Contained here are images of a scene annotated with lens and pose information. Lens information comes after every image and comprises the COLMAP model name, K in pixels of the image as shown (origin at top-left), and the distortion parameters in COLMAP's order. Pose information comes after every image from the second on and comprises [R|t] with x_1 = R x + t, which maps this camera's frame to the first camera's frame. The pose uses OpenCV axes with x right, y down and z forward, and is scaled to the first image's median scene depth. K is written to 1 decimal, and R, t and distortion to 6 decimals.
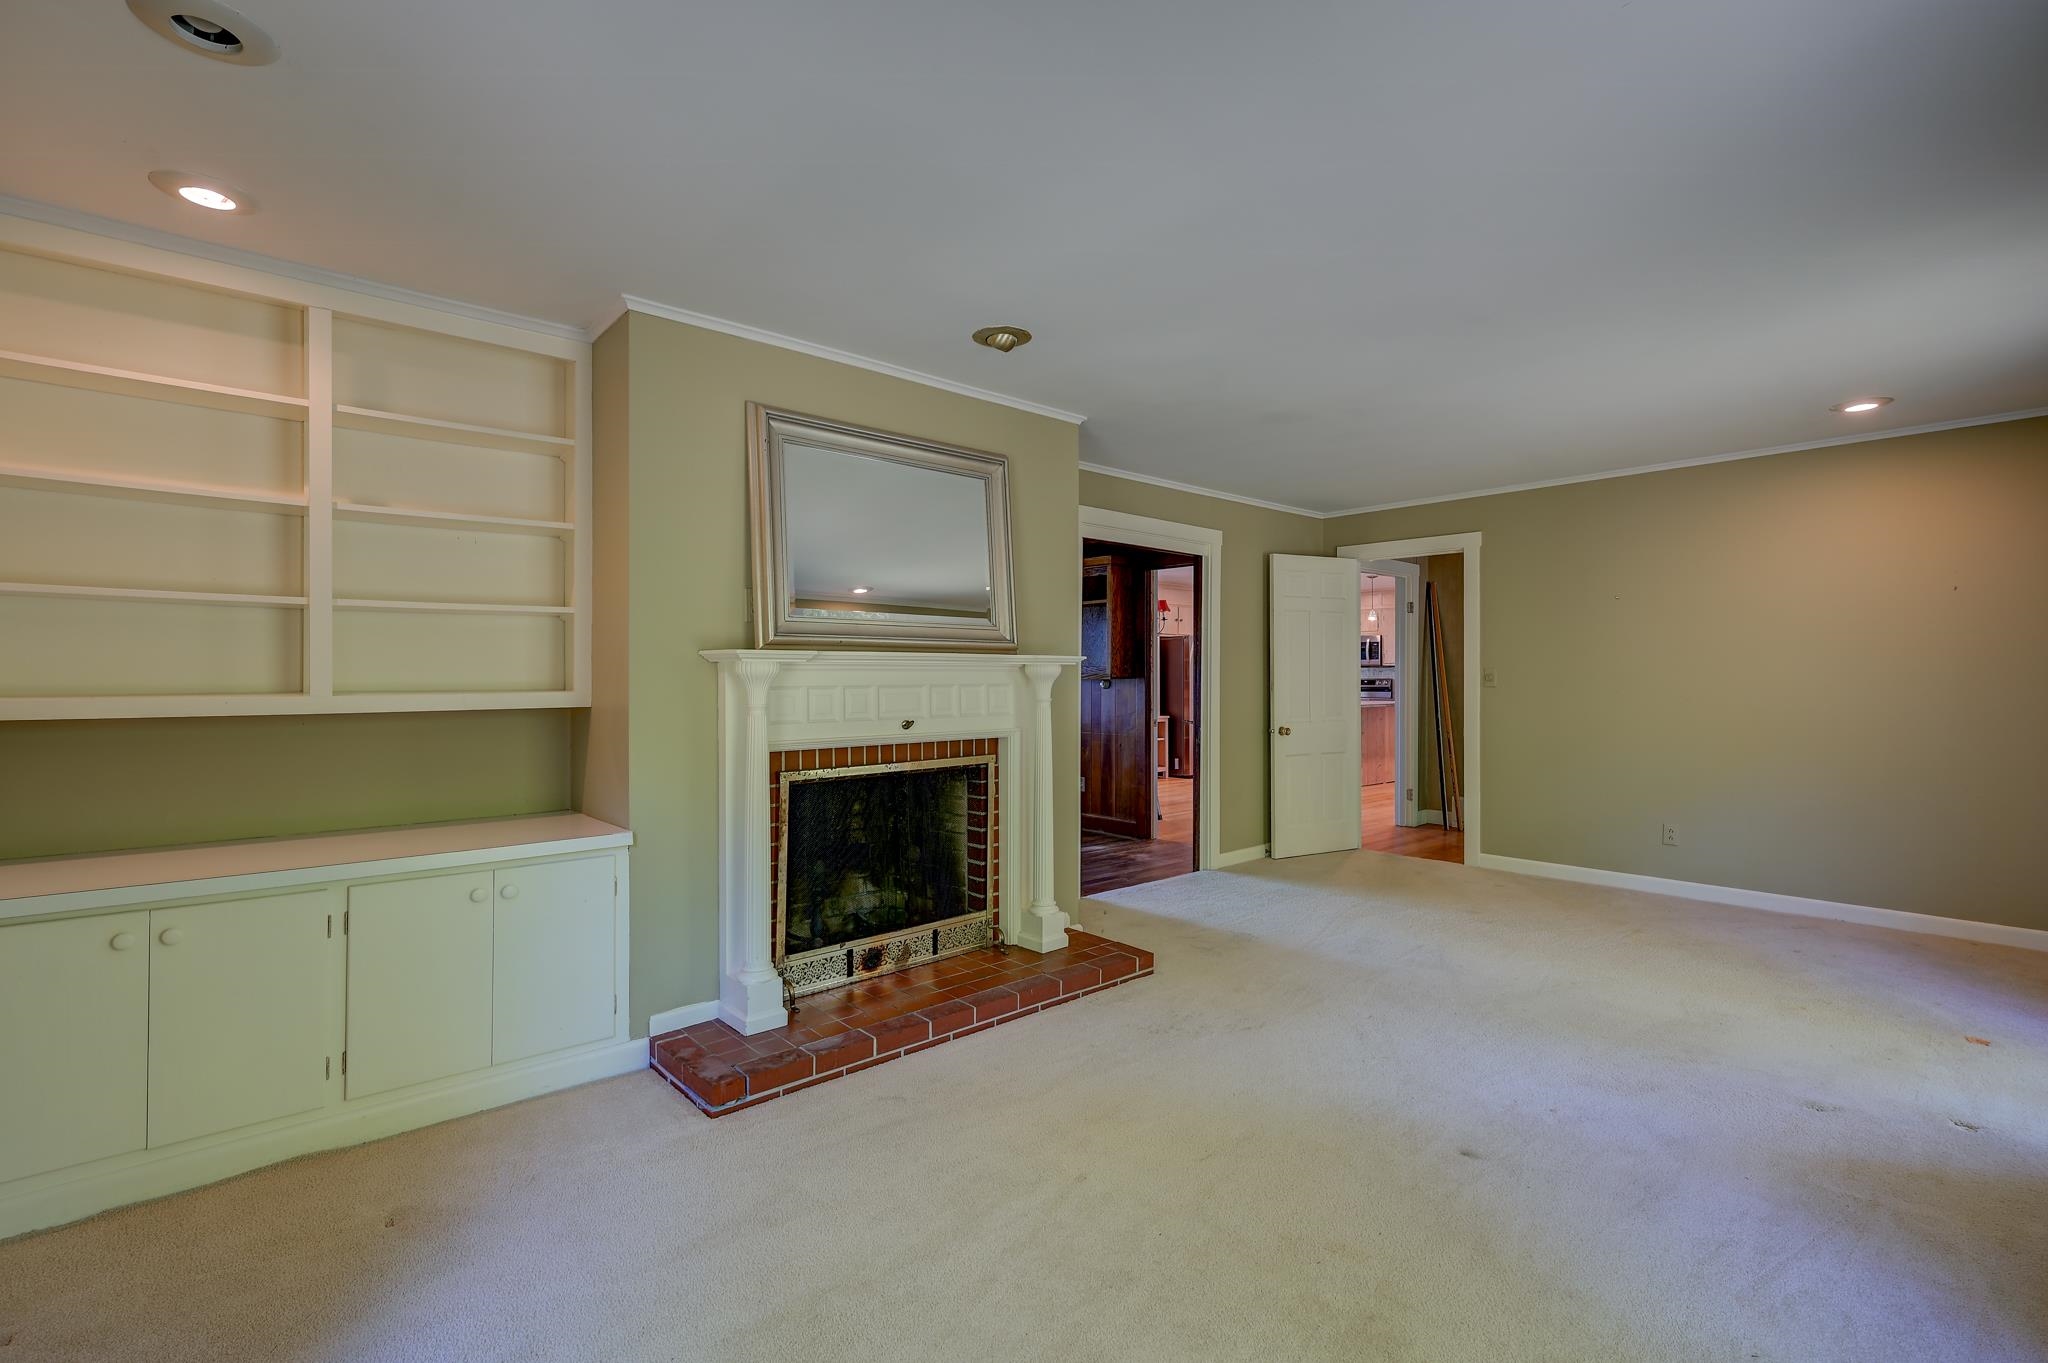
lens RADIAL K [[919.6, 0, 1030.2], [0, 919.6, 672.4], [0, 0, 1]] dist [0.001351, 0.000303]
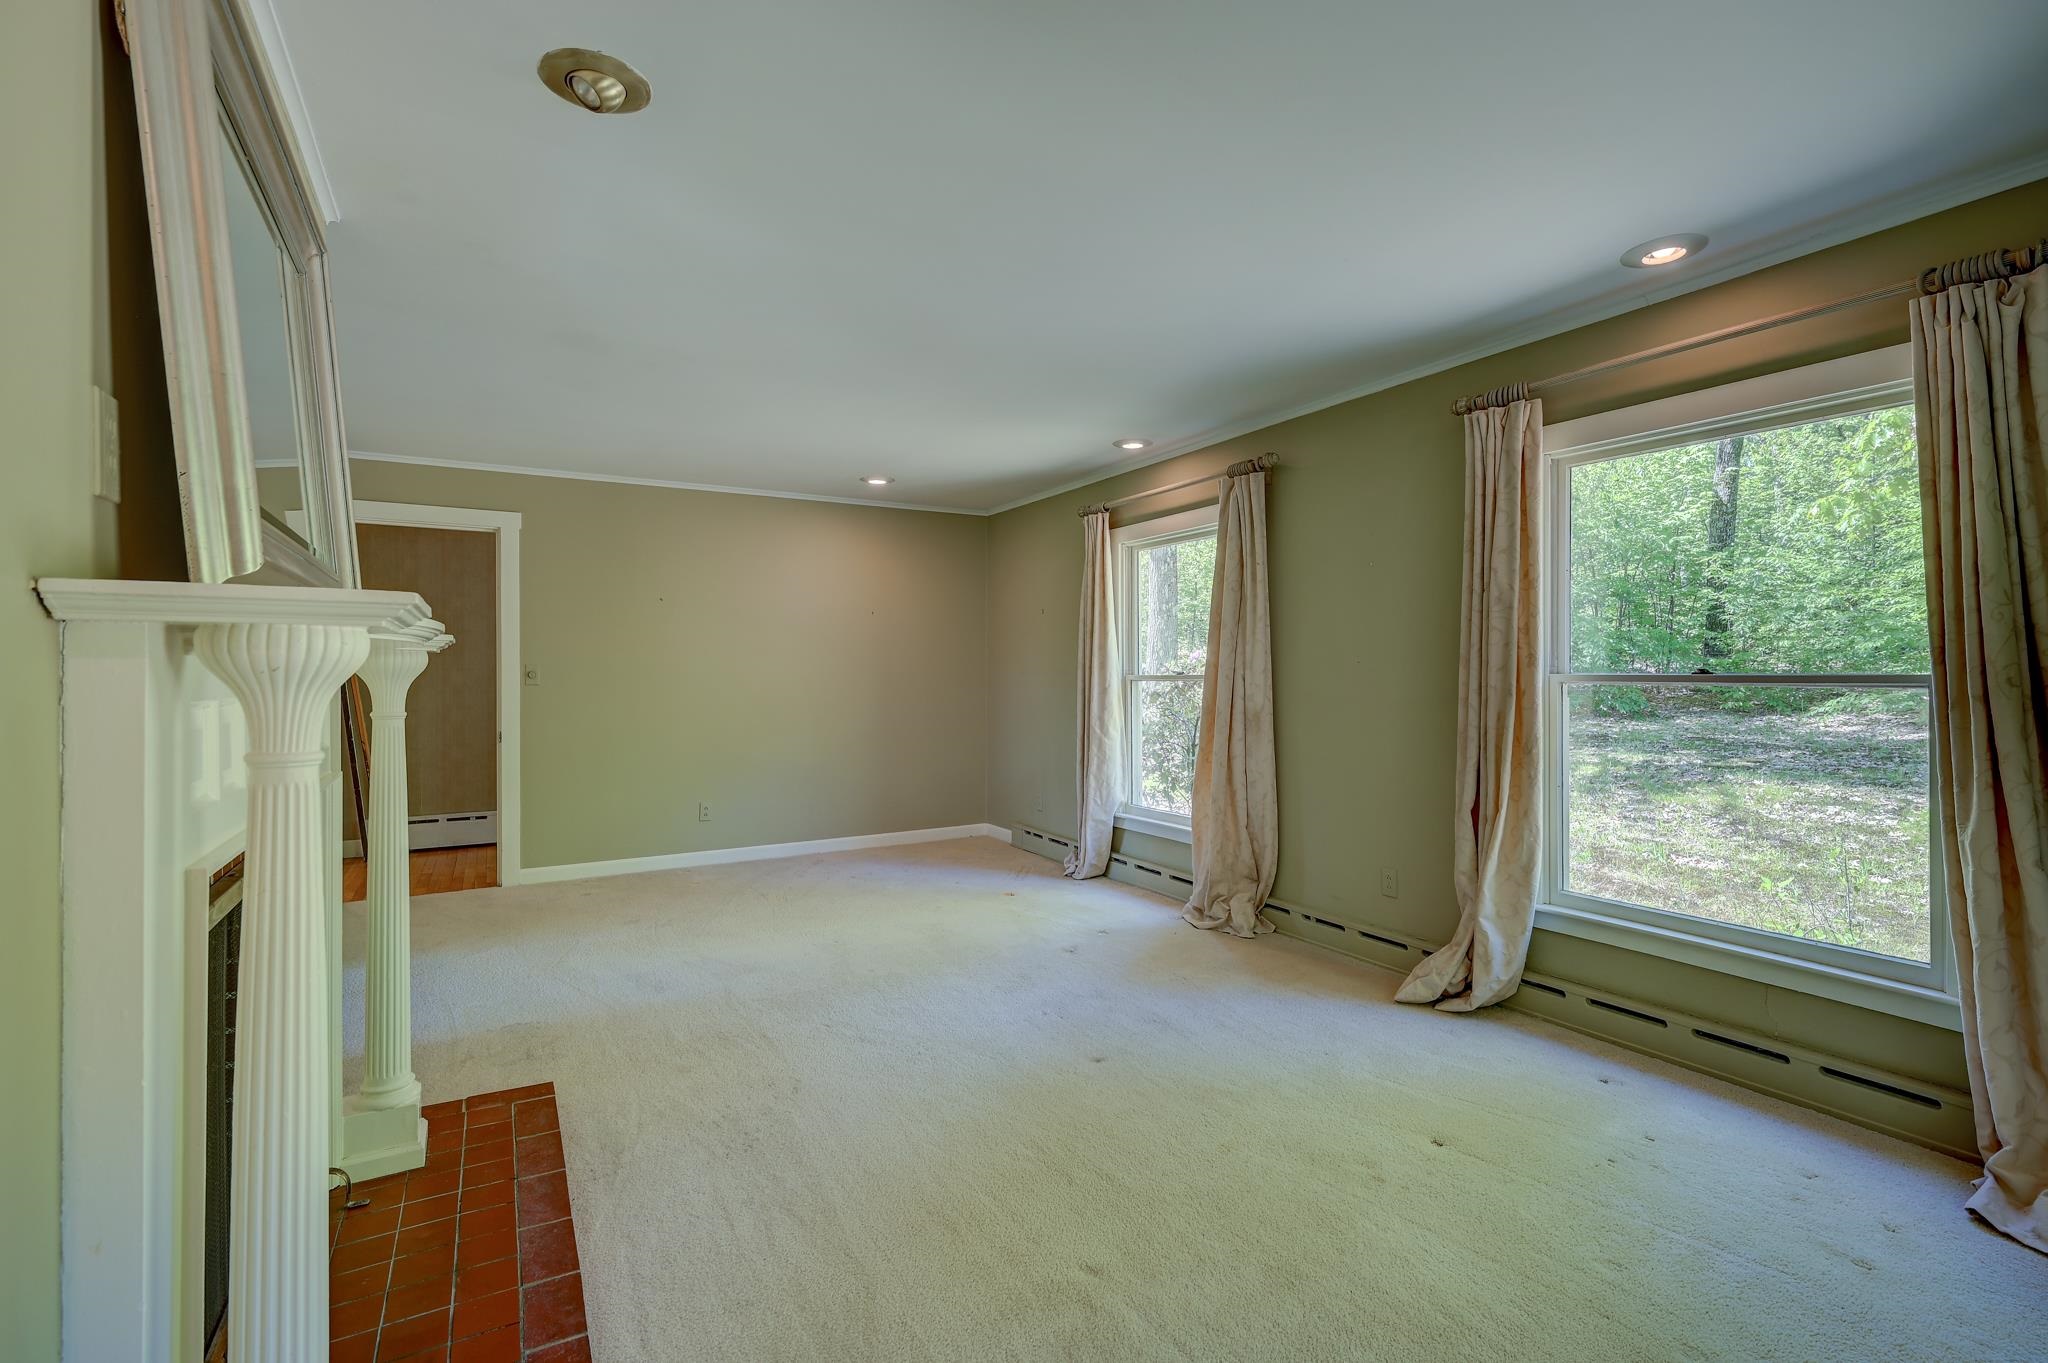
lens RADIAL K [[919.6, 0, 1030.2], [0, 919.6, 672.4], [0, 0, 1]] dist [0.001351, 0.000303]
pose [[0.199619, 0.001384, 0.979873, -0.426848], [0.002322, 0.999996, -0.001885, 0.008023], [-0.979871, 0.002652, 0.199615, 0.490709]]
